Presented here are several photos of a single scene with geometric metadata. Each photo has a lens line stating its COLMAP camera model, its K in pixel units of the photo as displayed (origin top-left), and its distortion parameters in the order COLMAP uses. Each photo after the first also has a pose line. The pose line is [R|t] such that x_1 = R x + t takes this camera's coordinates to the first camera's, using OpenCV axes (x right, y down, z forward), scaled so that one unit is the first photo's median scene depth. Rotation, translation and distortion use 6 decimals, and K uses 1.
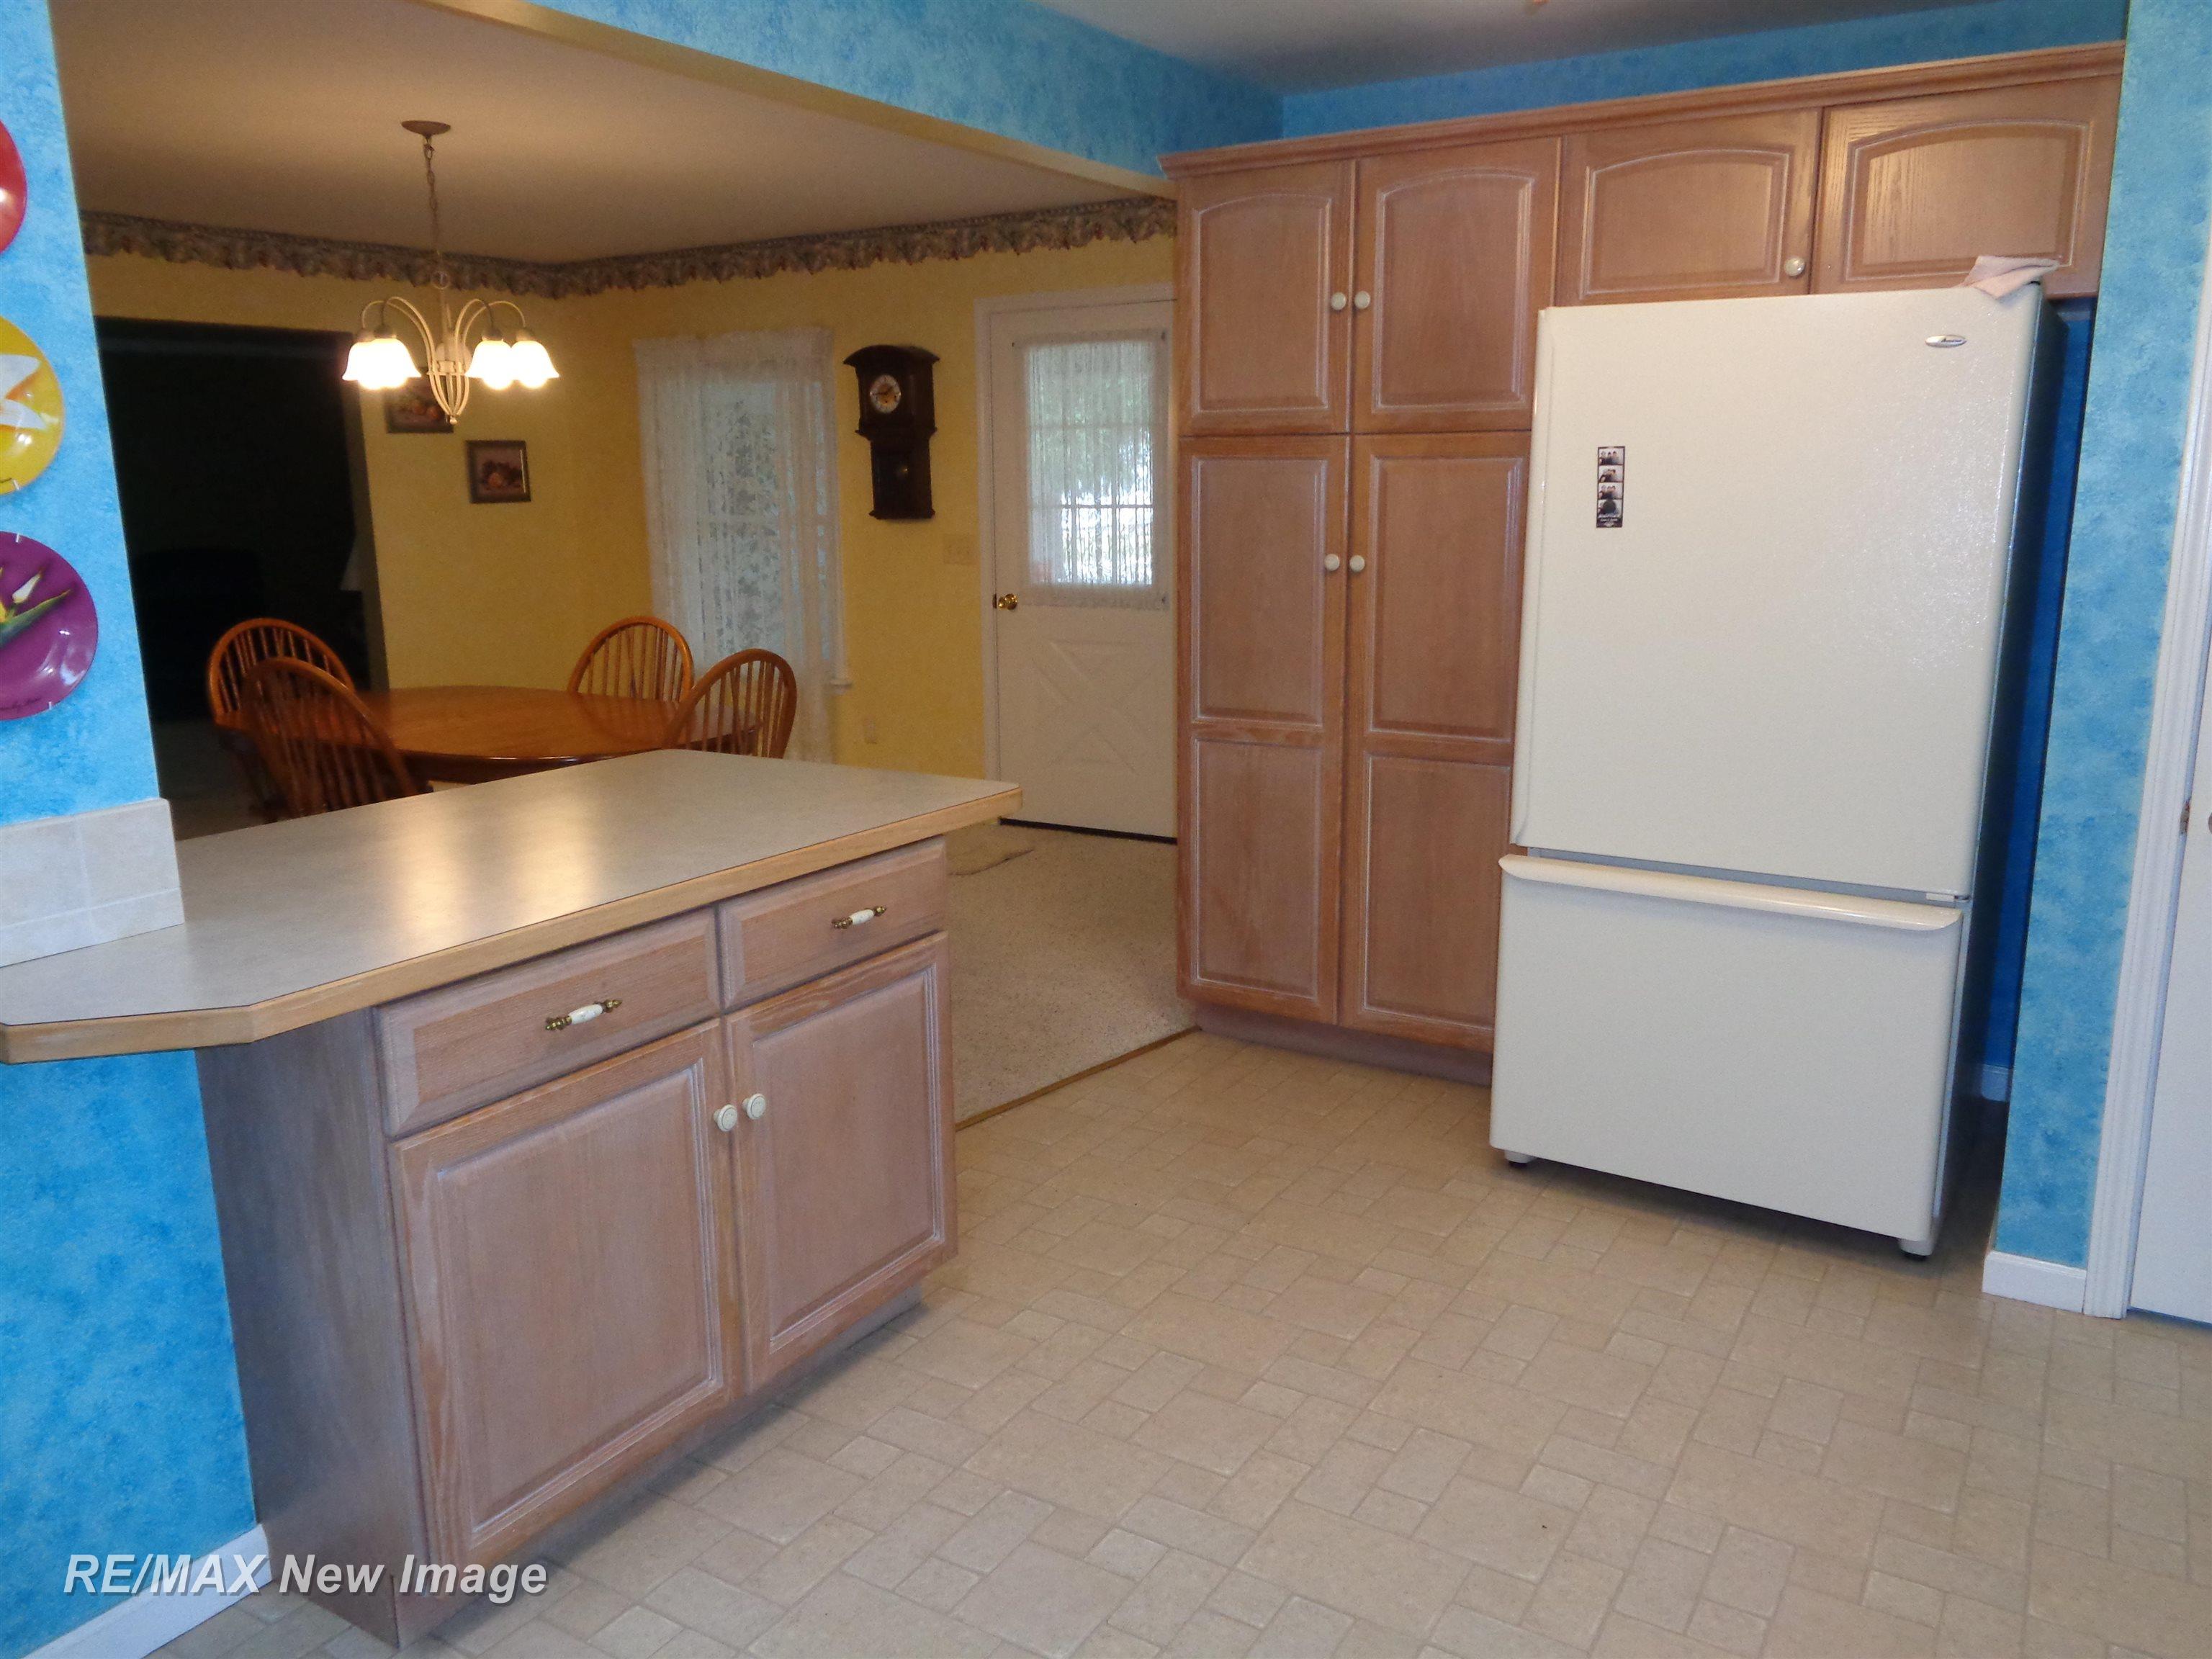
lens RADIAL K [[1680.7, 0, 1106.0], [0, 1680.7, 829.5], [0, 0, 1]] dist [-0.006362, 0.002617]
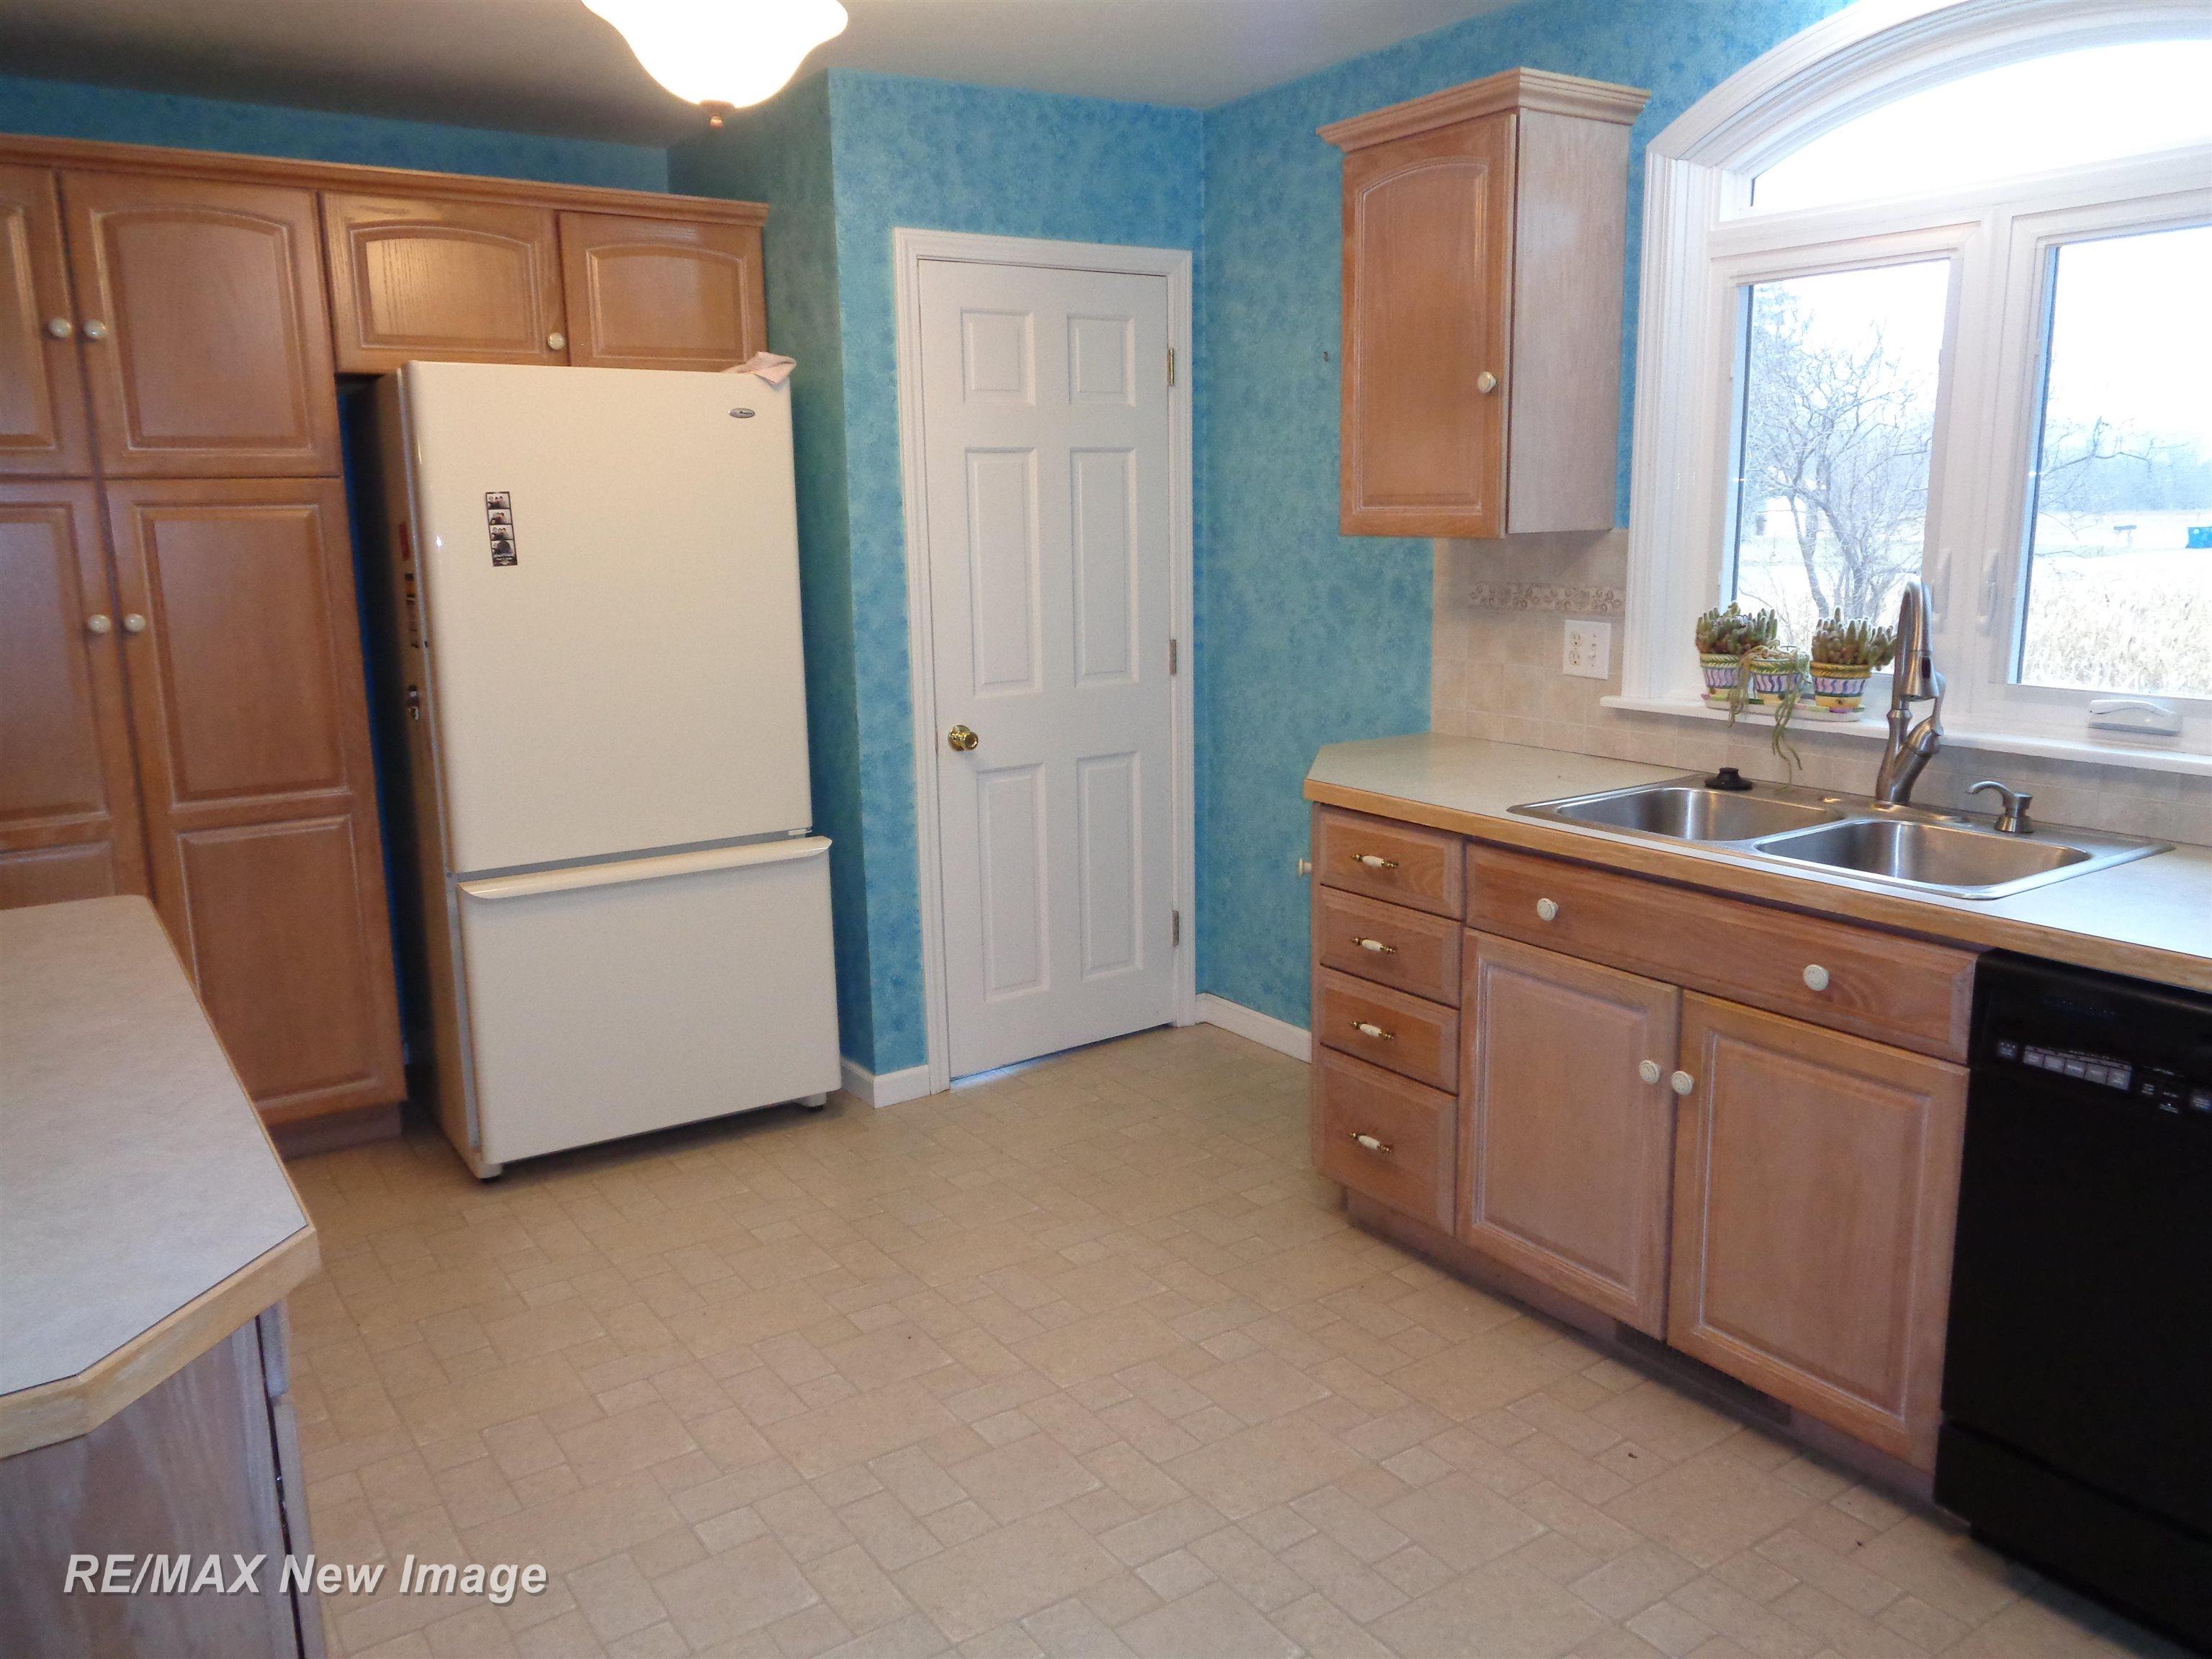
lens RADIAL K [[1645.0, 0, 1106.0], [0, 1645.0, 829.5], [0, 0, 1]] dist [0.019279, -0.001774]
pose [[0.406912, -0.173826, 0.896776, -0.542925], [0.211178, 0.973034, 0.092786, -0.029109], [-0.888722, 0.151624, 0.432647, 0.210855]]
